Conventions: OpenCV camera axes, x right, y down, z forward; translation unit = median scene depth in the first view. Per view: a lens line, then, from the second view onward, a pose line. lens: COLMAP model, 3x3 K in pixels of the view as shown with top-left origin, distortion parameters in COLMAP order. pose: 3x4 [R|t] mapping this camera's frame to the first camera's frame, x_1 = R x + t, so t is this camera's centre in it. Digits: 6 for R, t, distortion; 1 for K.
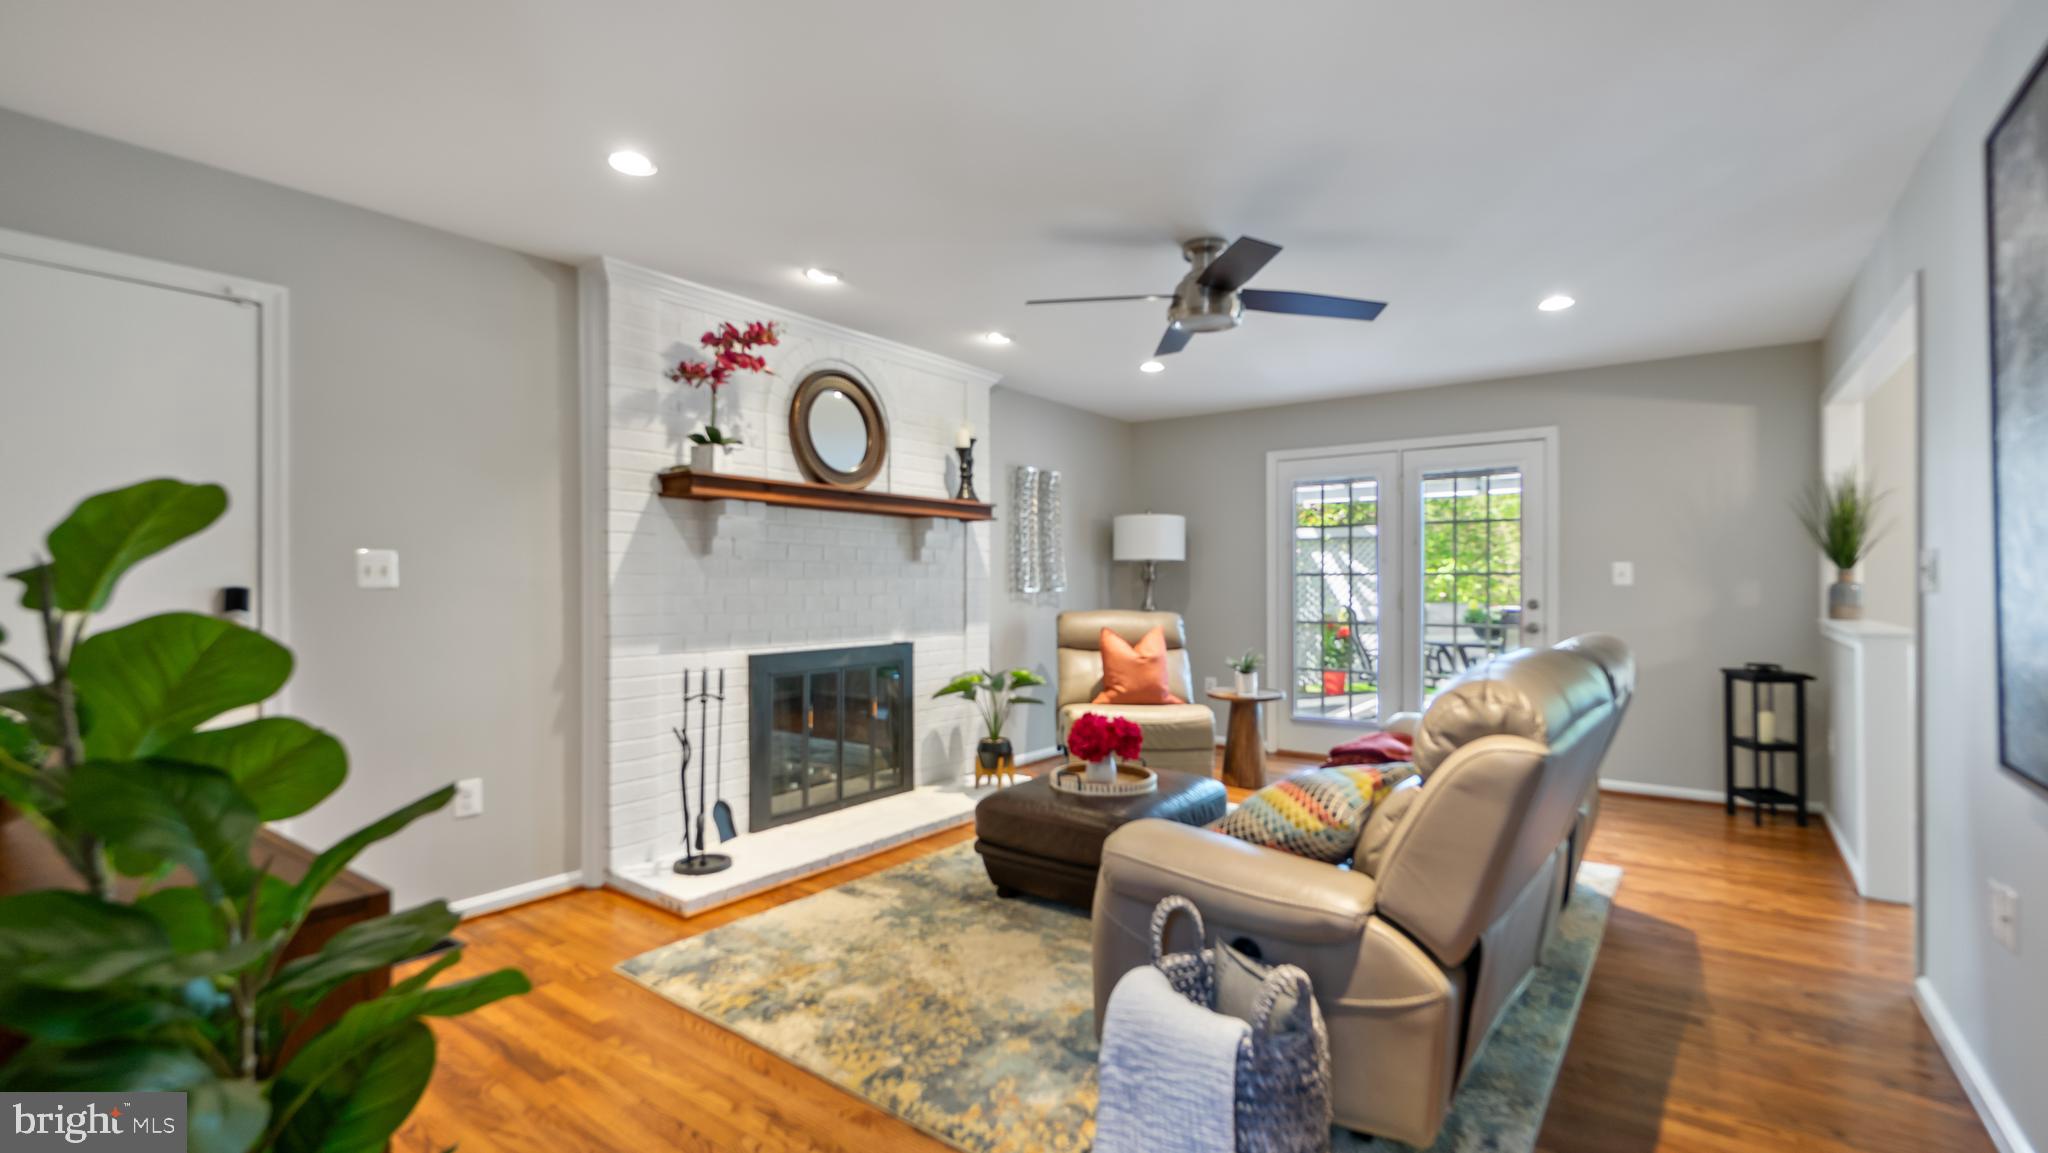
lens RADIAL K [[893.2, 0, 1013.0], [0, 893.2, 578.2], [0, 0, 1]] dist [-0.002191, -0.000037]
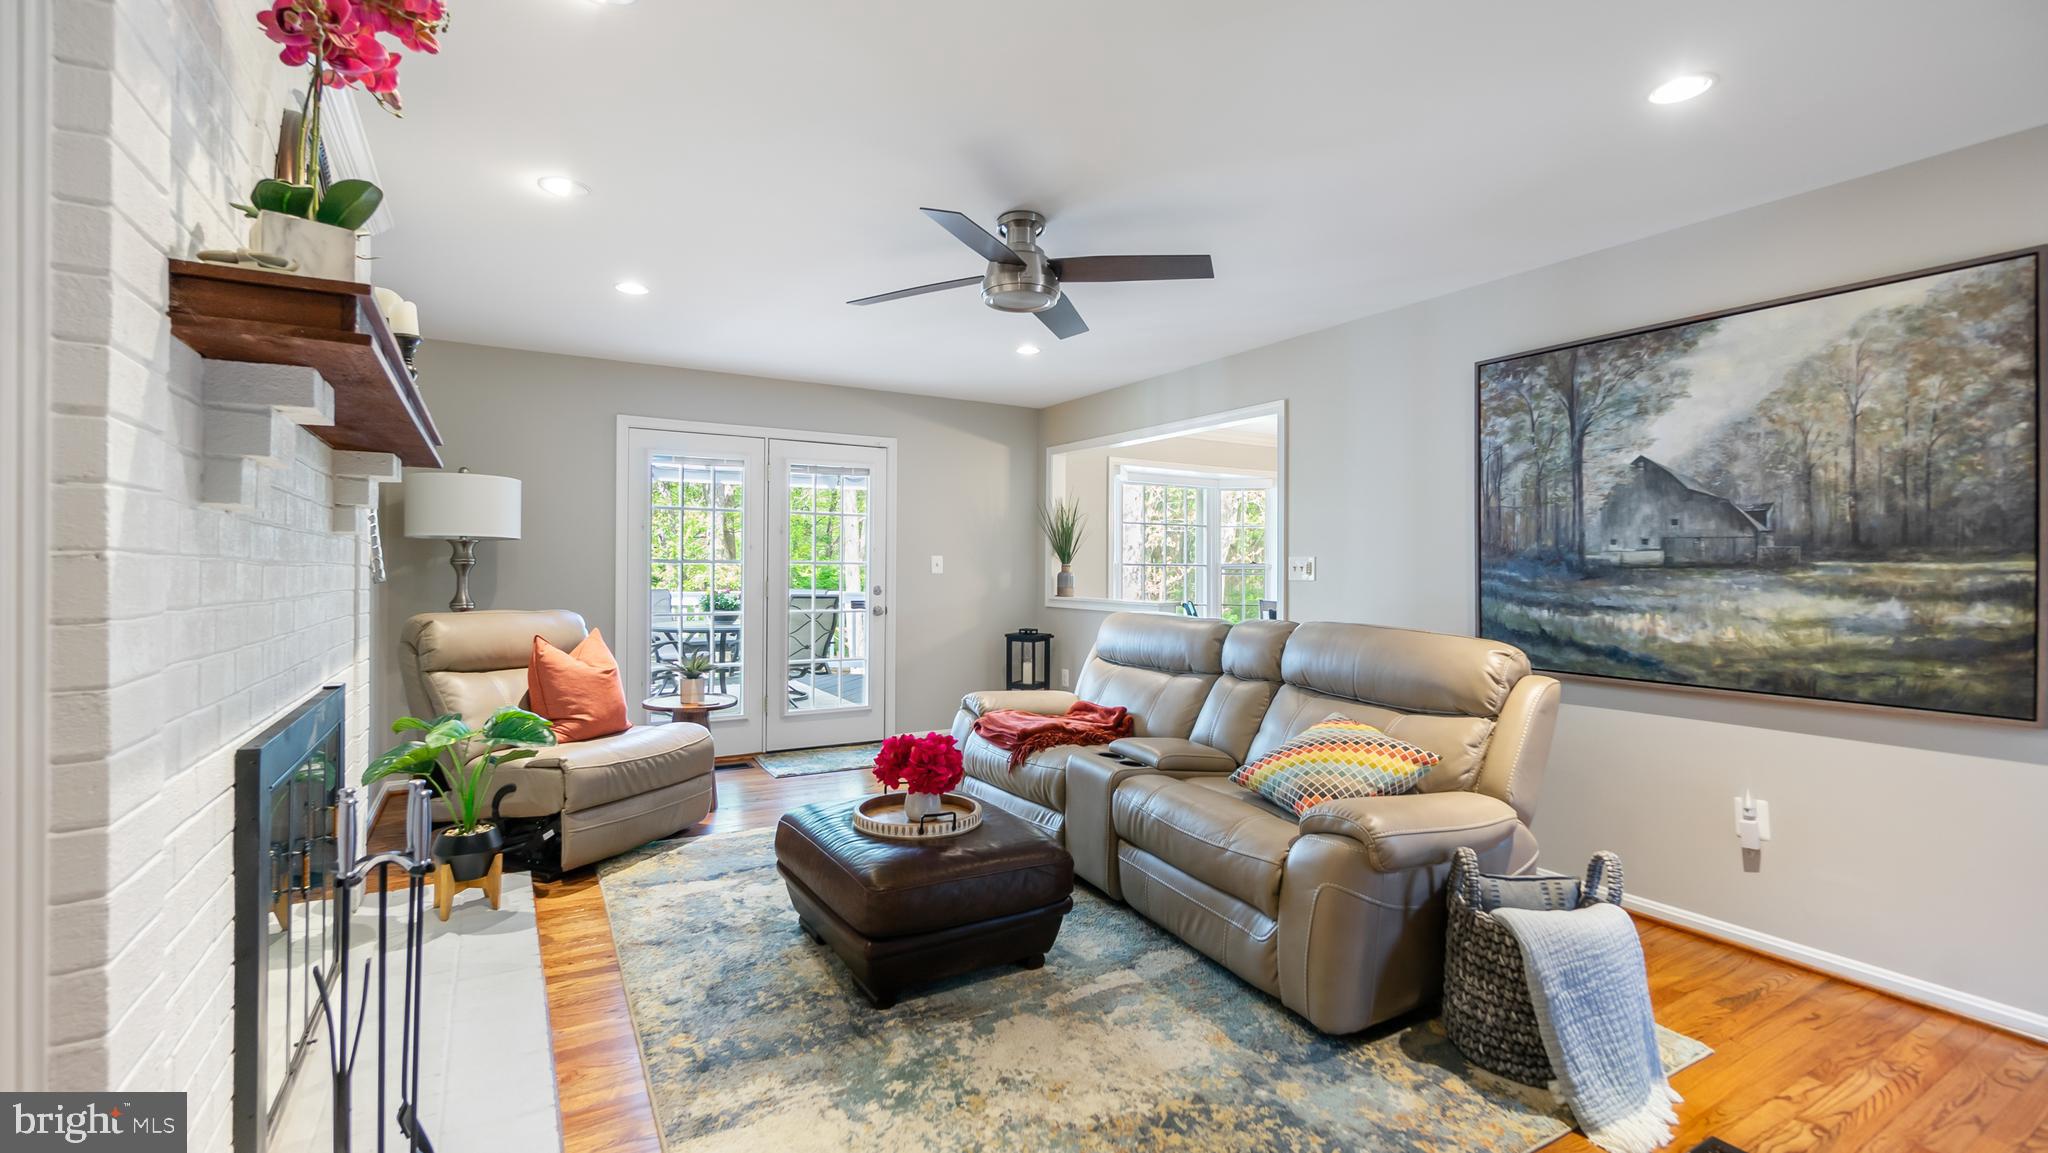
lens RADIAL K [[893.2, 0, 1007.0], [0, 893.2, 564.5], [0, 0, 1]] dist [-0.002191, -0.000037]
pose [[0.389219, 0.006523, 0.921122, -0.486529], [-0.011113, 0.999935, -0.002386, -0.003361], [-0.921078, -0.009308, 0.389267, 0.470591]]
